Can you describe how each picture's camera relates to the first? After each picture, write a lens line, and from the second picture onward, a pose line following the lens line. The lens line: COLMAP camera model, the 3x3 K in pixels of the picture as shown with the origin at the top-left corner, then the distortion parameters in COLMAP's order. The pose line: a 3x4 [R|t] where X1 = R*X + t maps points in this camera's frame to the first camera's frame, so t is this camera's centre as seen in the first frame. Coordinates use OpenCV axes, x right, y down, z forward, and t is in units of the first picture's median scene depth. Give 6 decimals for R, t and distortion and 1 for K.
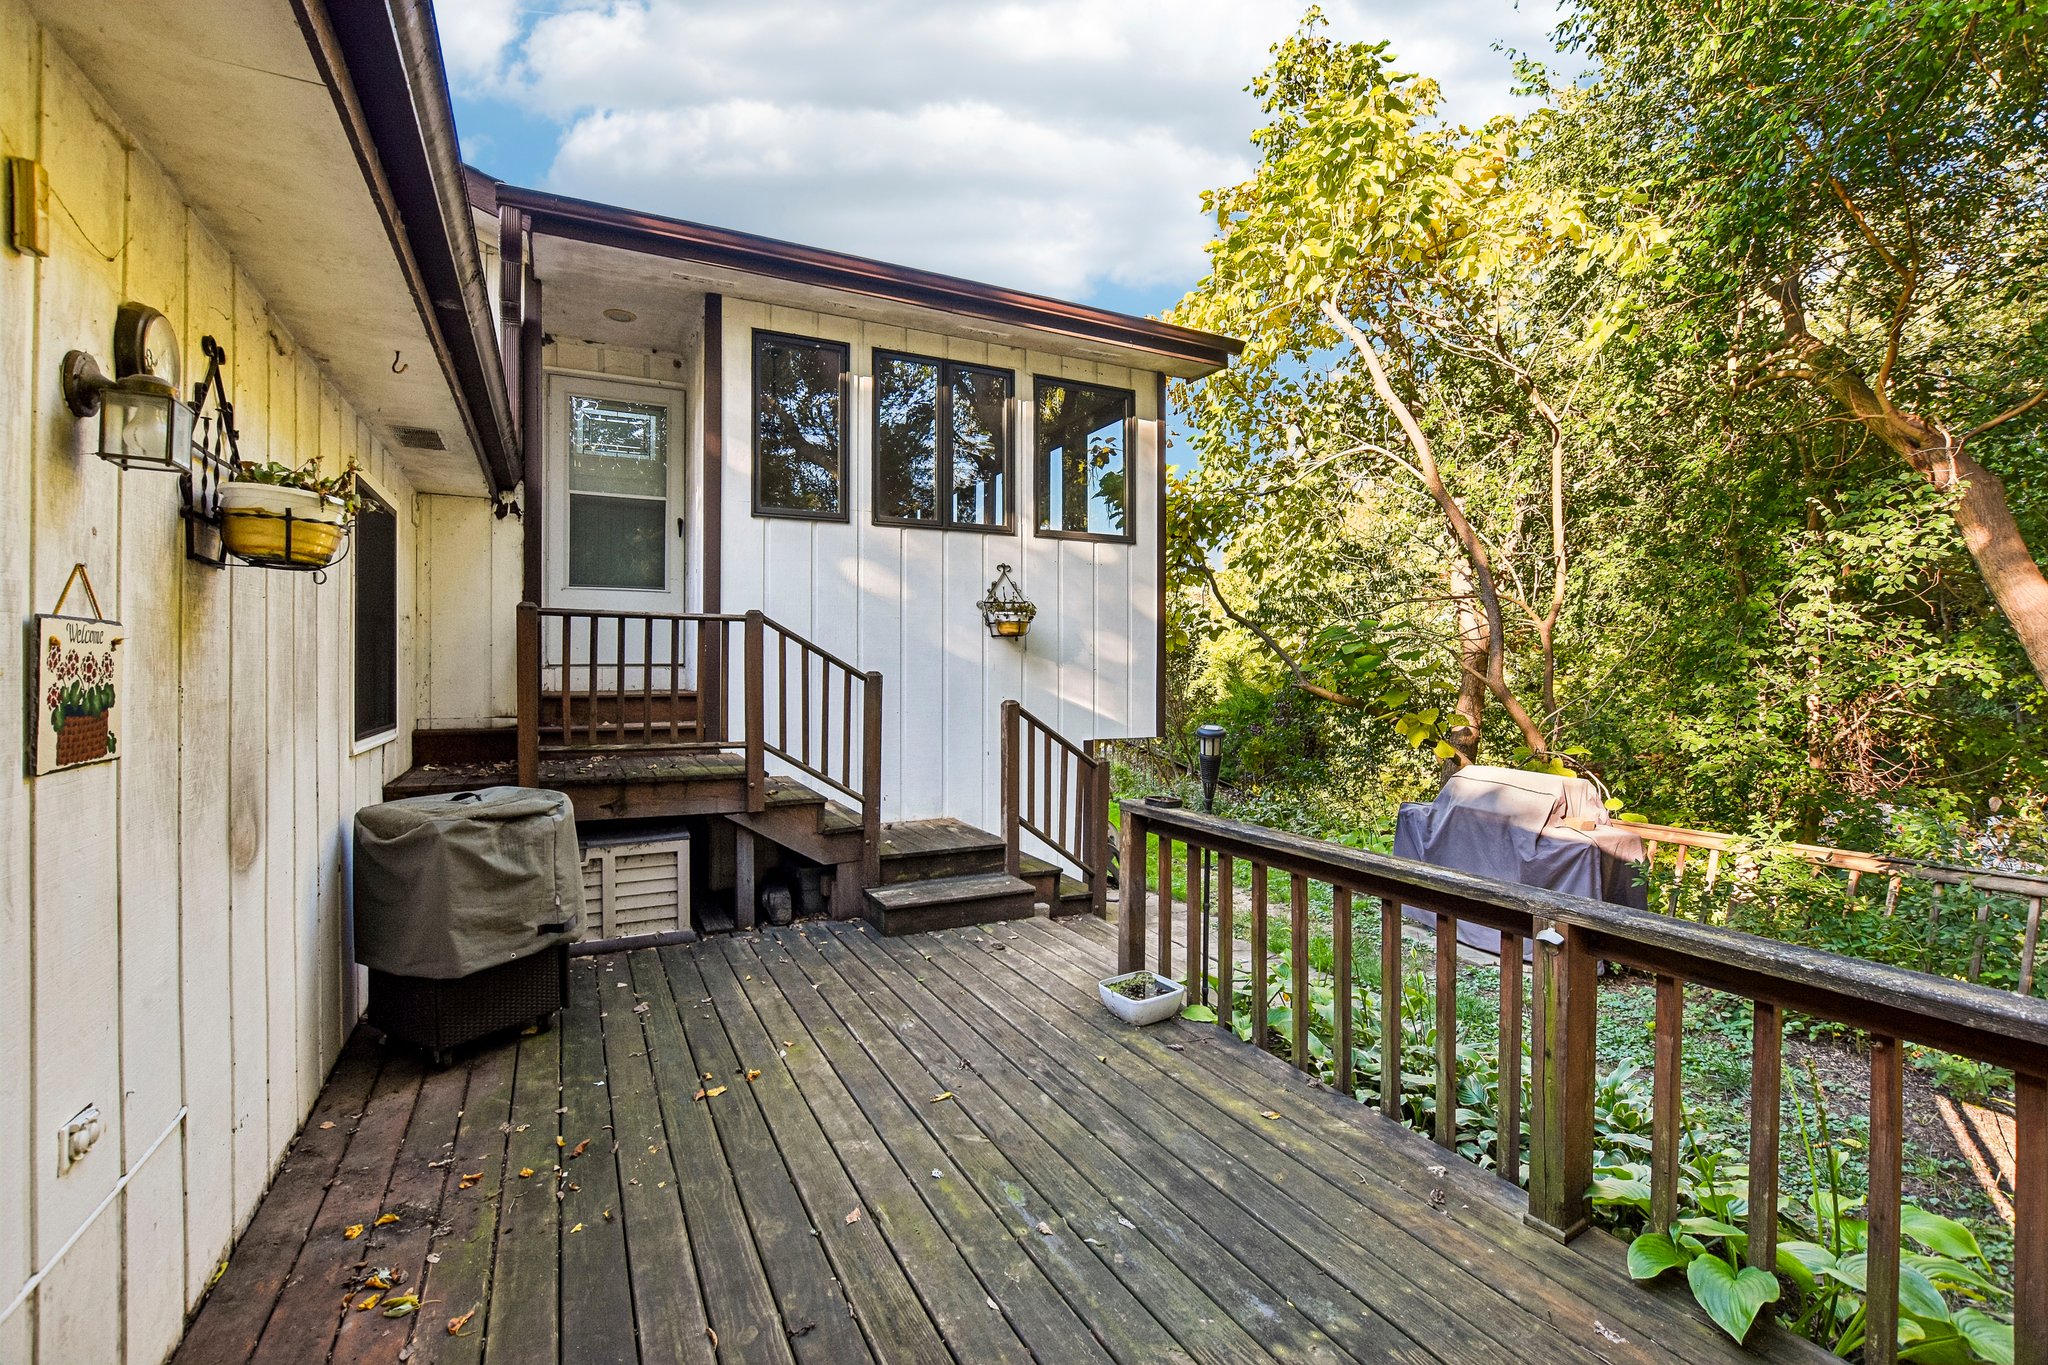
lens RADIAL K [[901.2, 0, 1024.7], [0, 901.2, 671.7], [0, 0, 1]] dist [-0.000549, 0.000065]
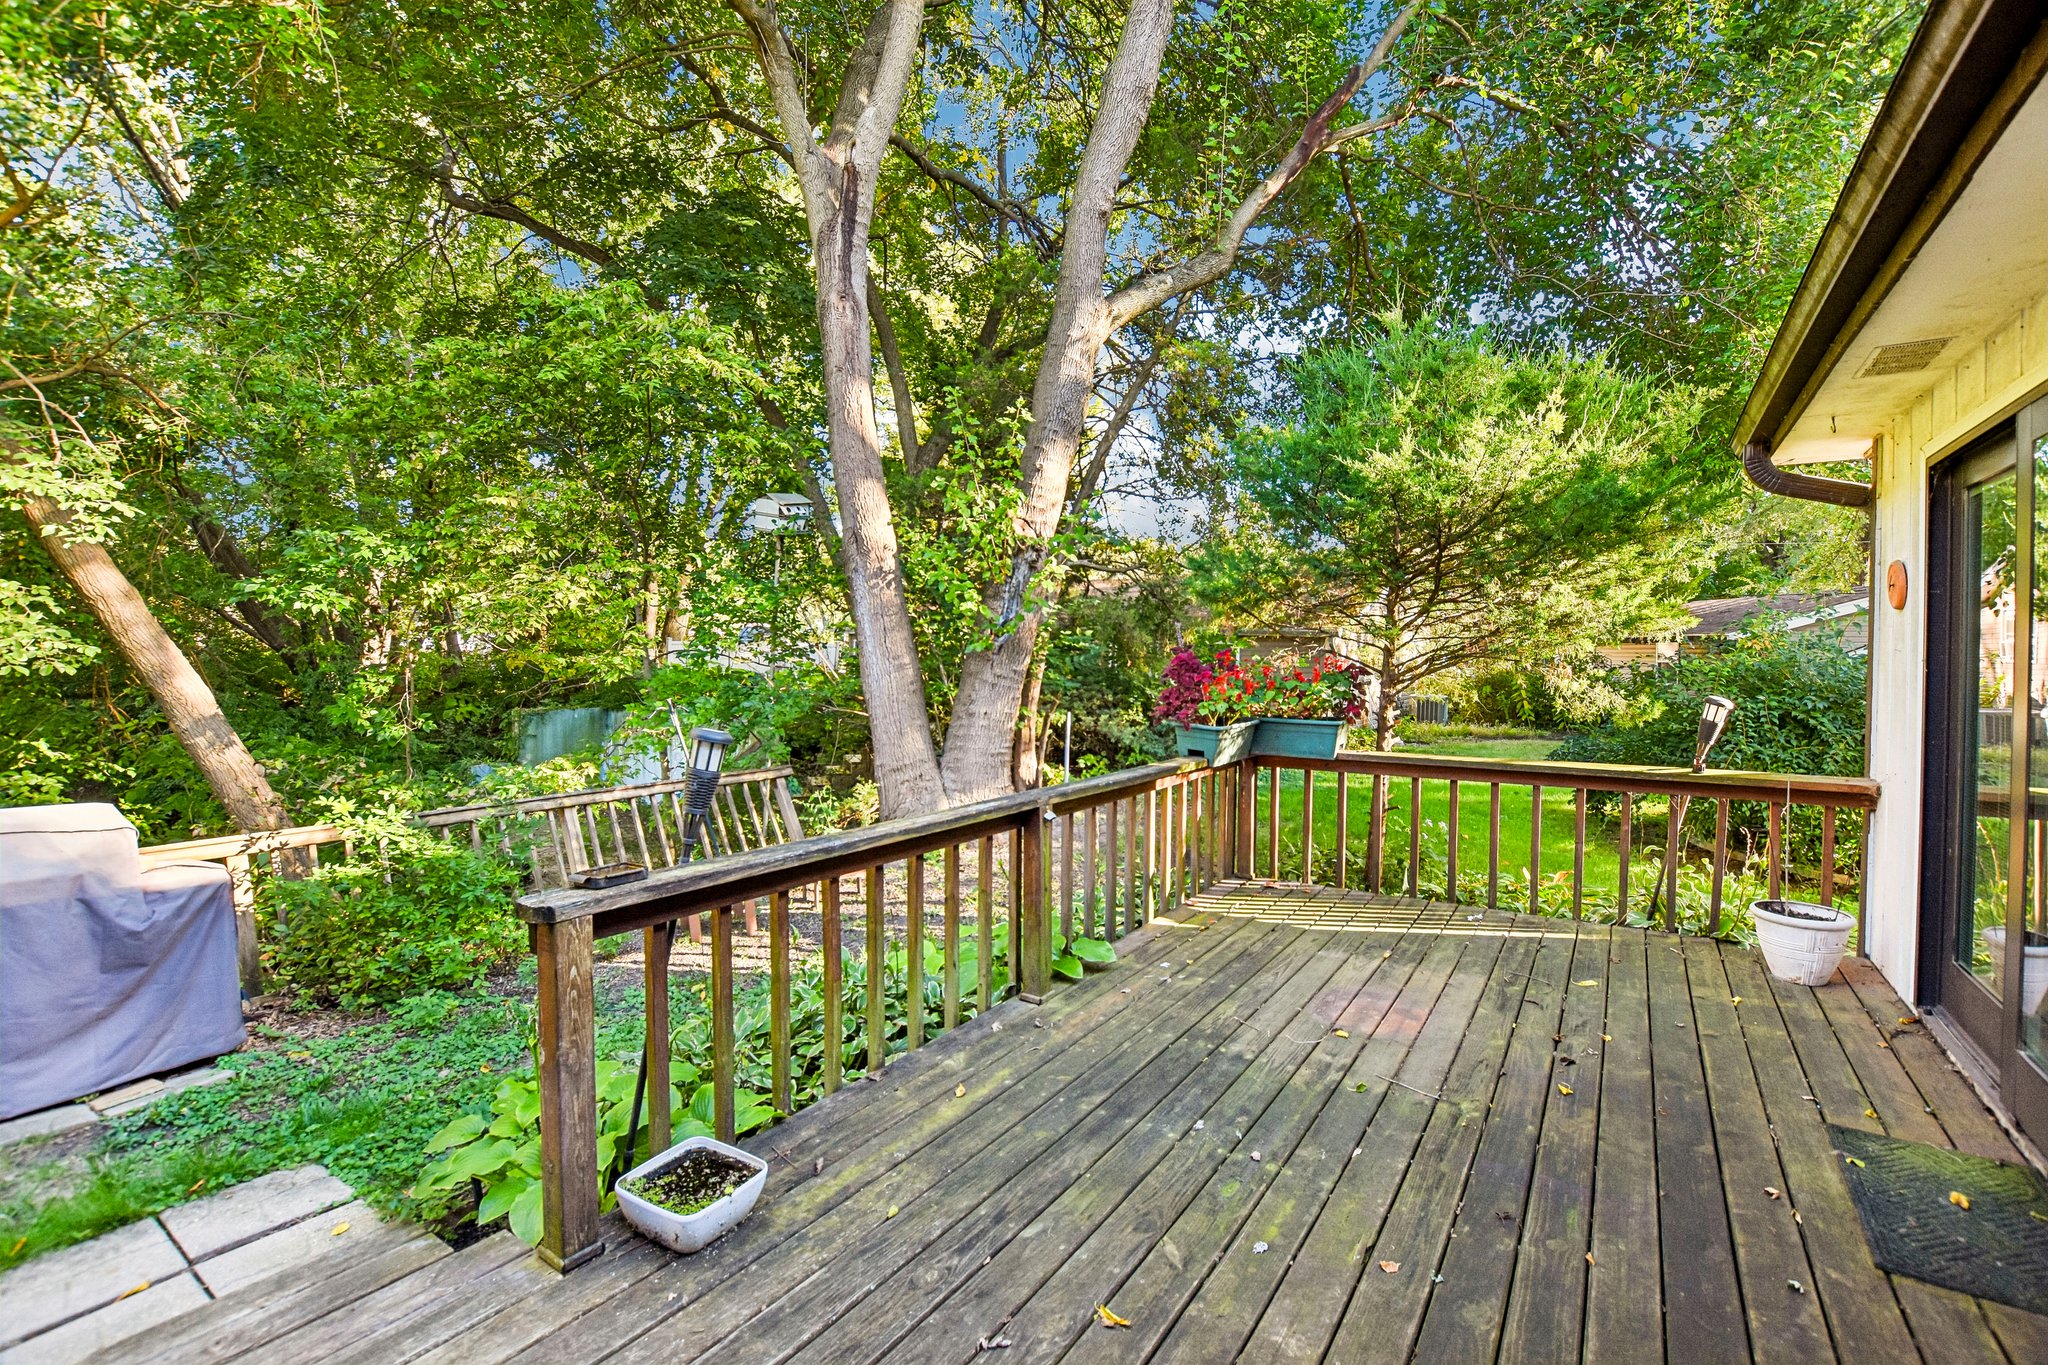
lens RADIAL K [[964.1, 0, 1024.0], [0, 964.1, 682.5], [0, 0, 1]] dist [-0.001139, -0.000393]
pose [[-0.506357, -0.026380, 0.861920, -0.761009], [-0.004584, 0.999600, 0.027900, 0.013558], [-0.862312, 0.010177, -0.506276, 1.681852]]
